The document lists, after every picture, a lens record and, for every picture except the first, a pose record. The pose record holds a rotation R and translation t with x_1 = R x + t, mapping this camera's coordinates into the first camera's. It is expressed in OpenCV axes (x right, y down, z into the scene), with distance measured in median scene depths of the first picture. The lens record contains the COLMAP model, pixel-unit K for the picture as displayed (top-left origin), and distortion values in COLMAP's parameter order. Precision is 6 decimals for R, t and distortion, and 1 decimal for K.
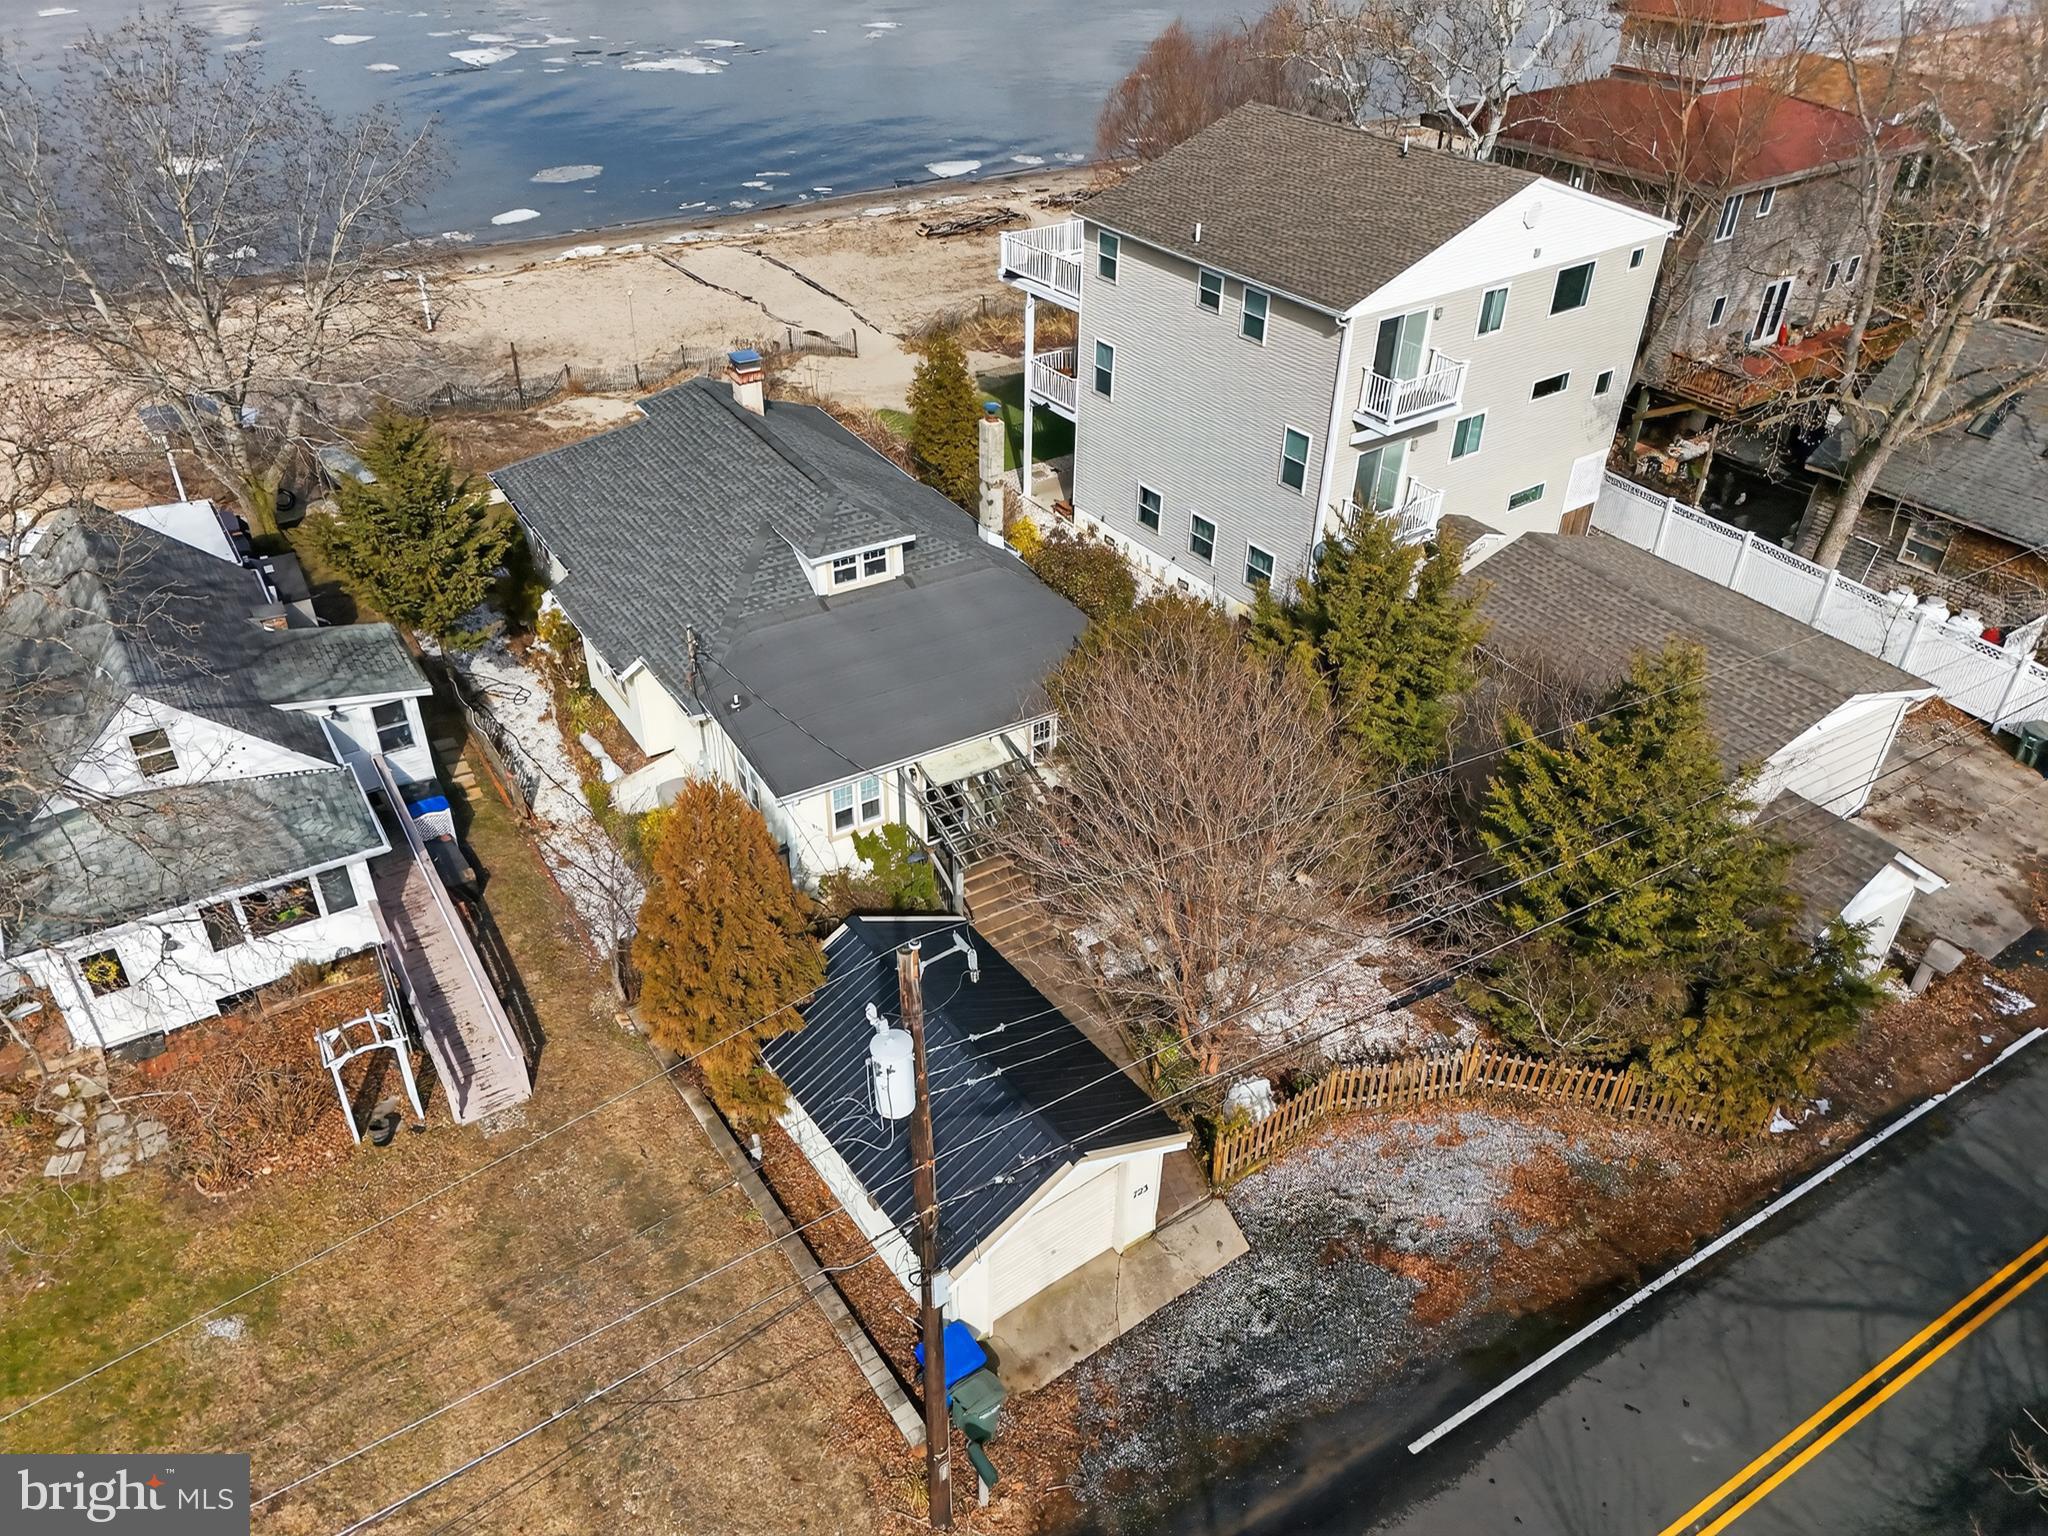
lens RADIAL K [[1496.9, 0, 1024.0], [0, 1496.9, 768.0], [0, 0, 1]] dist [0.031529, -0.000024]
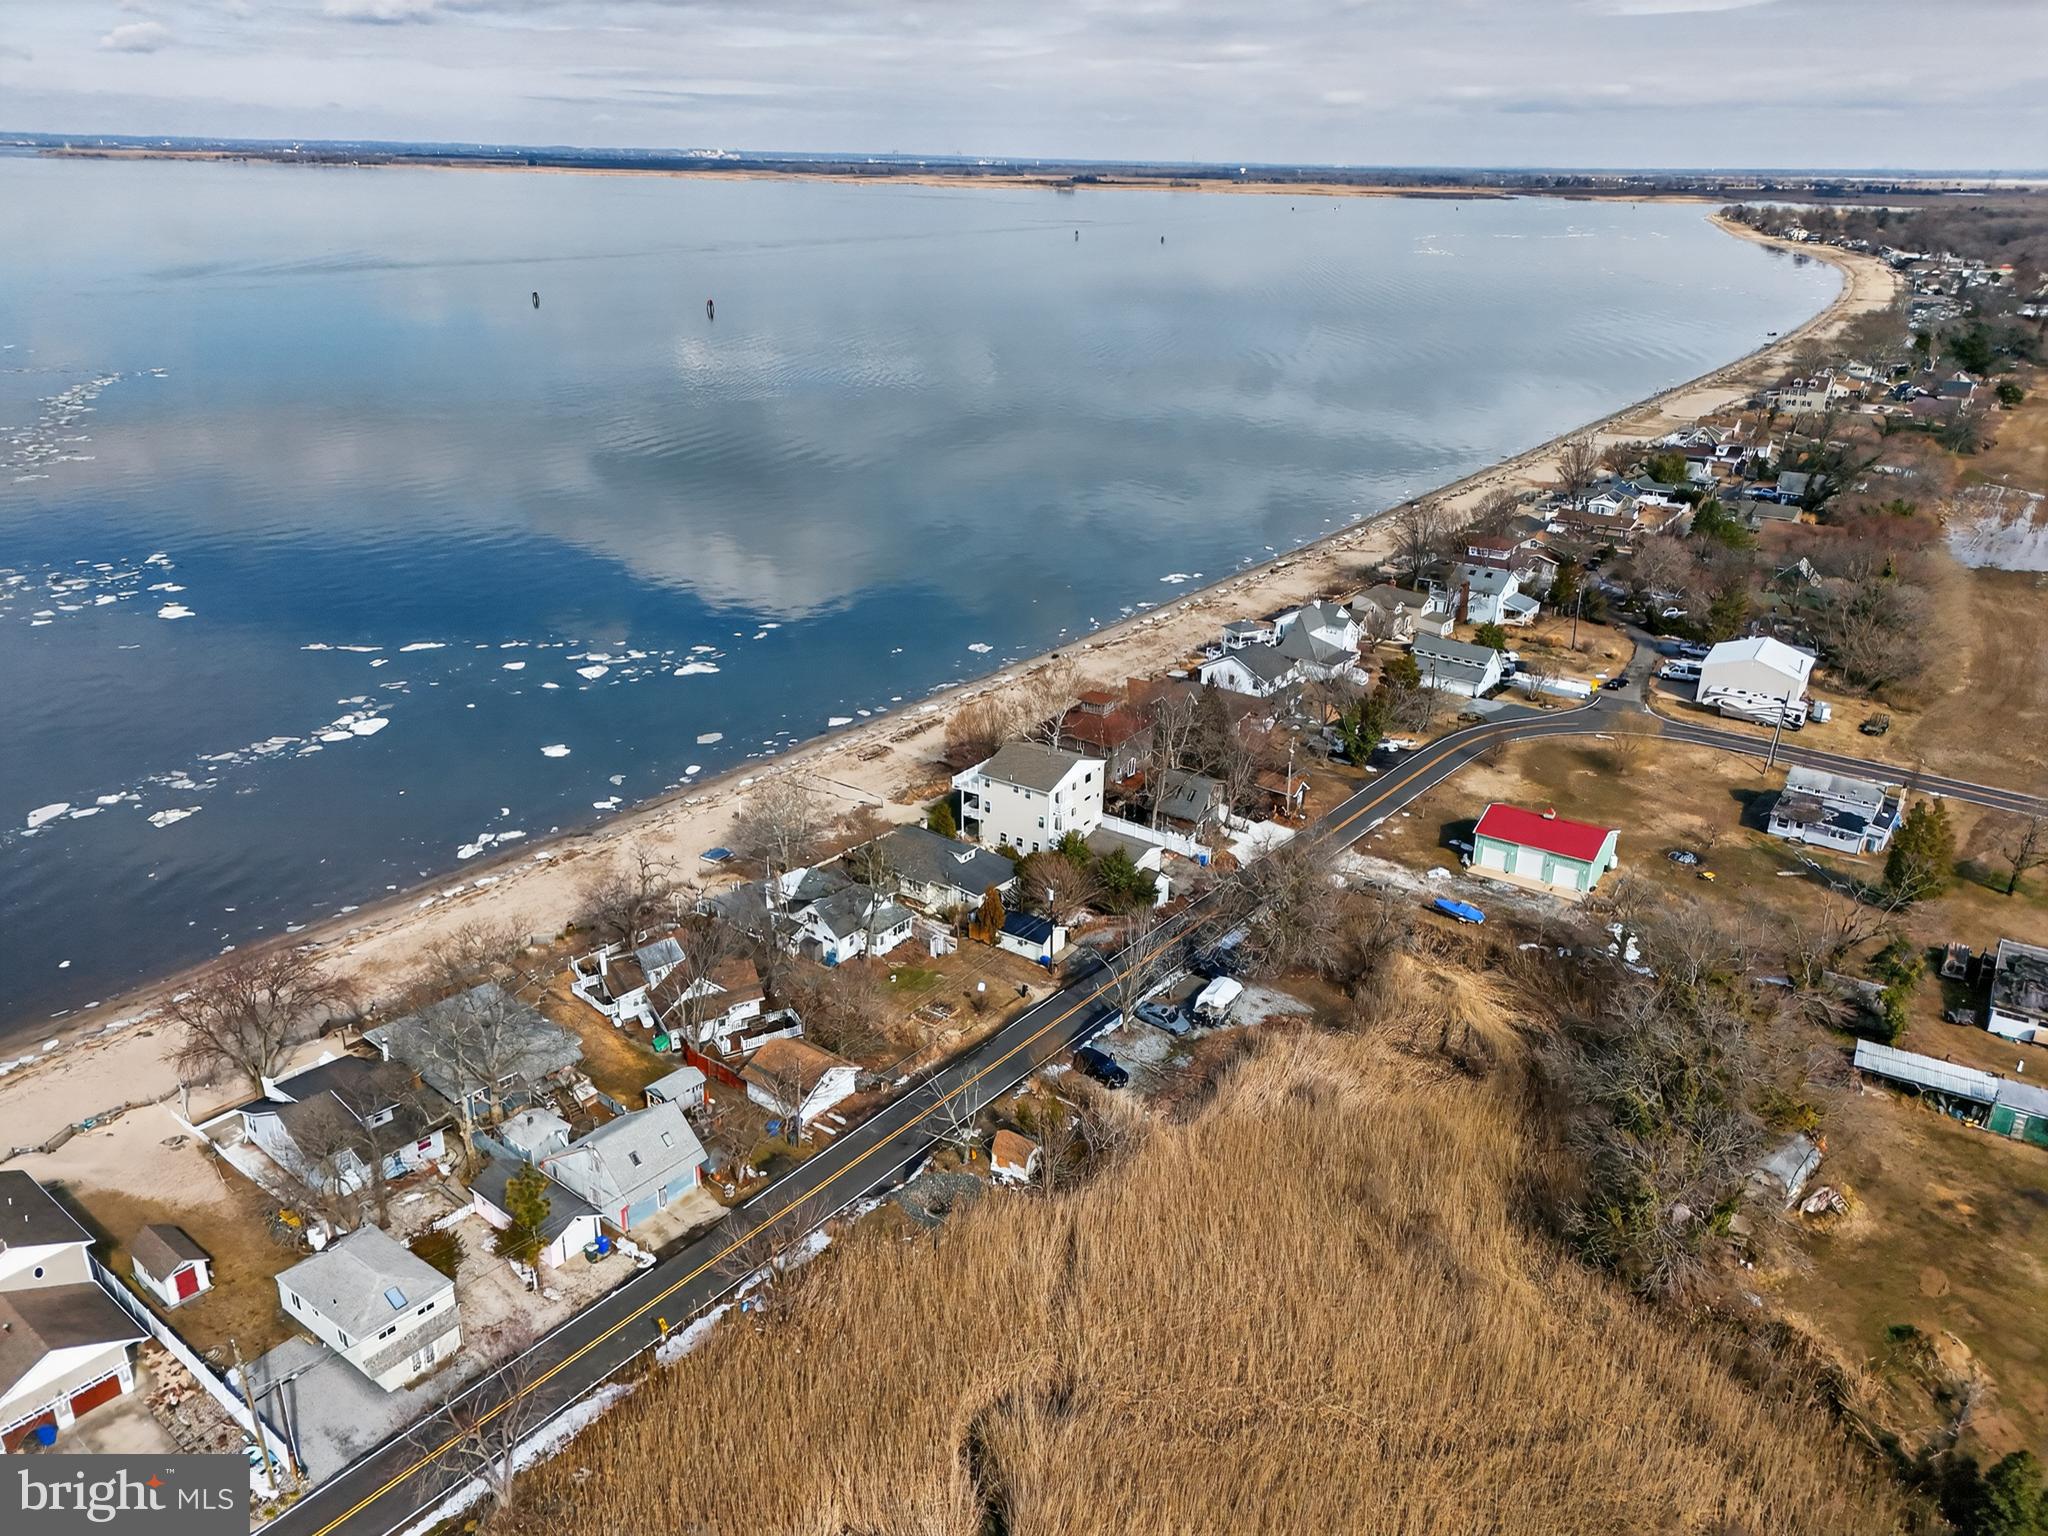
lens RADIAL K [[1496.9, 0, 1024.0], [0, 1496.9, 768.0], [0, 0, 1]] dist [0.031529, -0.000024]
pose [[0.937707, -0.128241, 0.322894, -1.286884], [0.195251, 0.963251, -0.184457, 0.455492], [-0.287373, 0.236012, 0.928286, -3.180447]]
